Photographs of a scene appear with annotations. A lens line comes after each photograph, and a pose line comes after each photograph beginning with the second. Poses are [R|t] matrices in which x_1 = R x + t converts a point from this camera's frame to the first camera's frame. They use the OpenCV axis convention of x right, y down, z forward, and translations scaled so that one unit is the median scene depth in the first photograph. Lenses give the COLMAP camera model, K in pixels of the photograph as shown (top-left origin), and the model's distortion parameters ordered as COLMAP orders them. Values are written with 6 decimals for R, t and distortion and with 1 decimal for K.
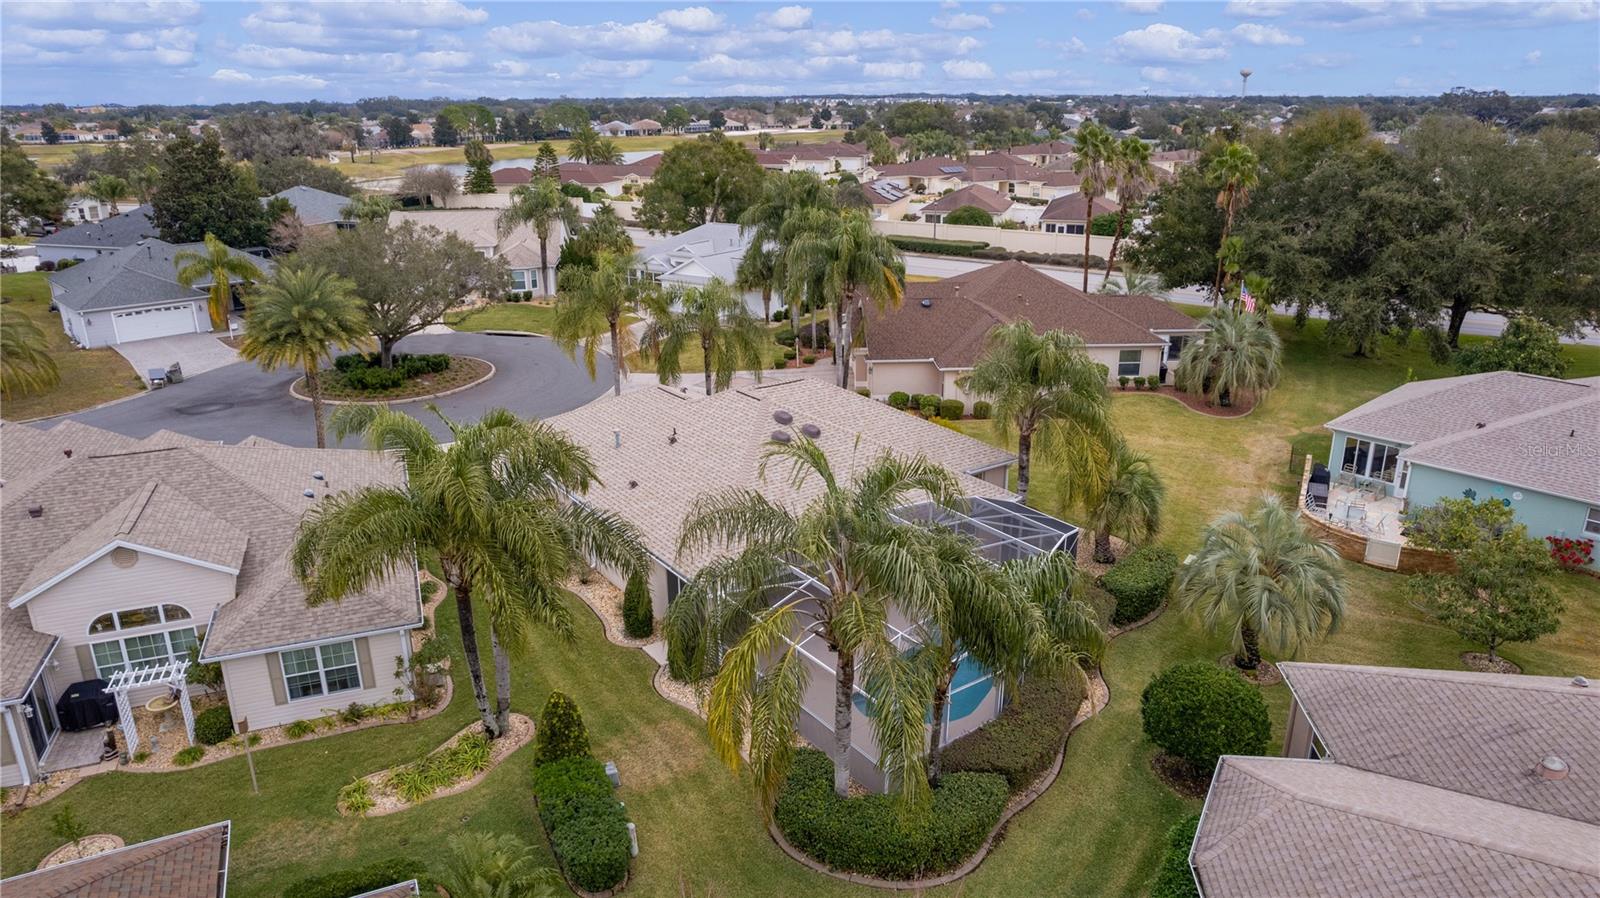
lens RADIAL K [[1031.7, 0, 795.7], [0, 1031.7, 452.9], [0, 0, 1]] dist [-0.067925, 0.057126]
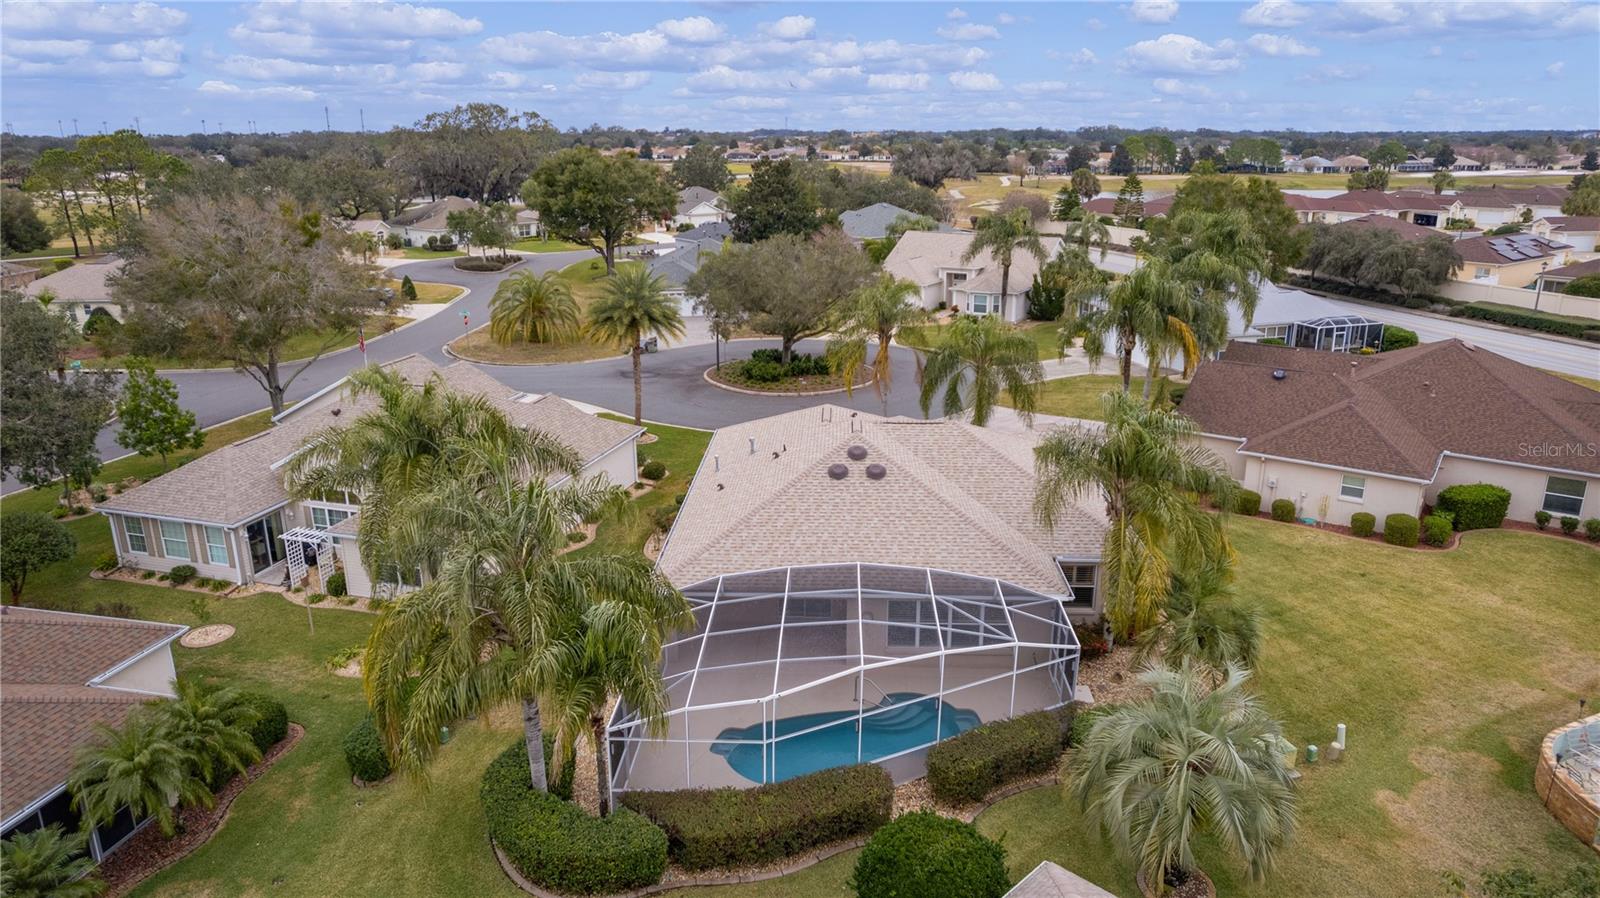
lens RADIAL K [[1031.7, 0, 801.5], [0, 1031.7, 455.9], [0, 0, 1]] dist [-0.067925, 0.057126]
pose [[0.787813, 0.186113, -0.587122, 0.212283], [-0.200344, 0.978848, 0.041462, -0.024946], [0.582420, 0.084962, 0.808436, 0.073315]]
